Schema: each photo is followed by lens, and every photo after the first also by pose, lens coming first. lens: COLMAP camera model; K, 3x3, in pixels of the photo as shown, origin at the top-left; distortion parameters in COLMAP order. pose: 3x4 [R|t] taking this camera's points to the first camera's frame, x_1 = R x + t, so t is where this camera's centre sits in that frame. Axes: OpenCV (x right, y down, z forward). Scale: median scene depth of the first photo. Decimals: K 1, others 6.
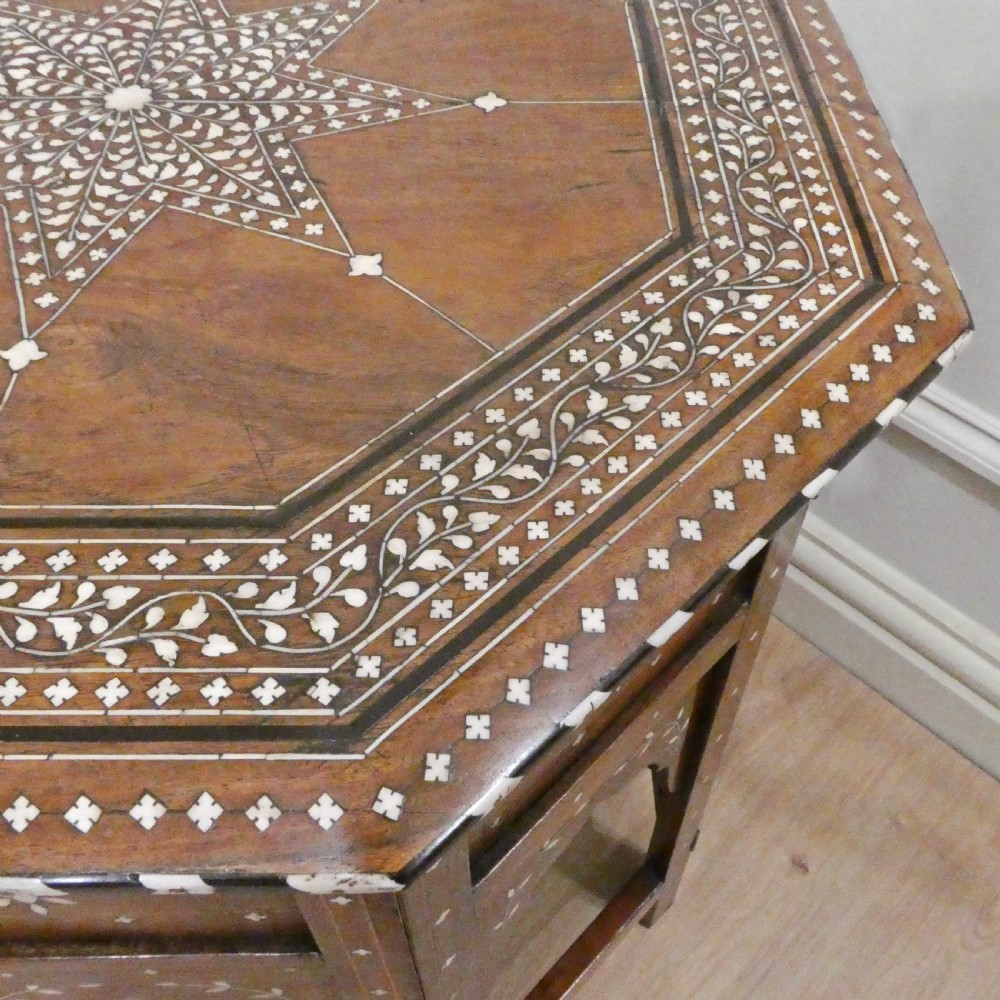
lens RADIAL K [[1047.5, 0, 476.2], [0, 1047.5, 407.6], [0, 0, 1]] dist [0.034398, 0.012901]
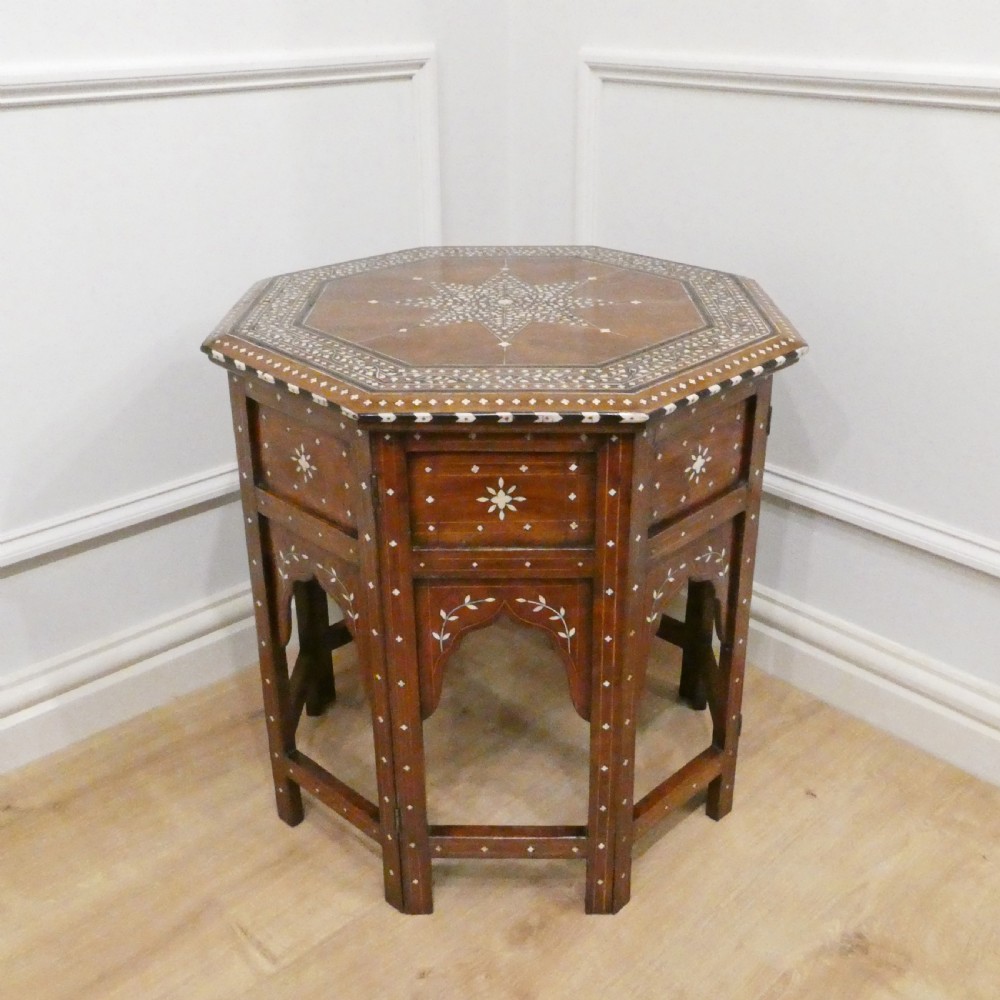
lens RADIAL K [[984.4, 0, 501.2], [0, 984.4, 435.2], [0, 0, 1]] dist [0.004830, 0.026294]
pose [[0.999886, 0.002886, -0.014809, -0.336056], [-0.008466, 0.919757, -0.392396, 1.166797], [0.012488, 0.392477, 0.919677, -1.387971]]
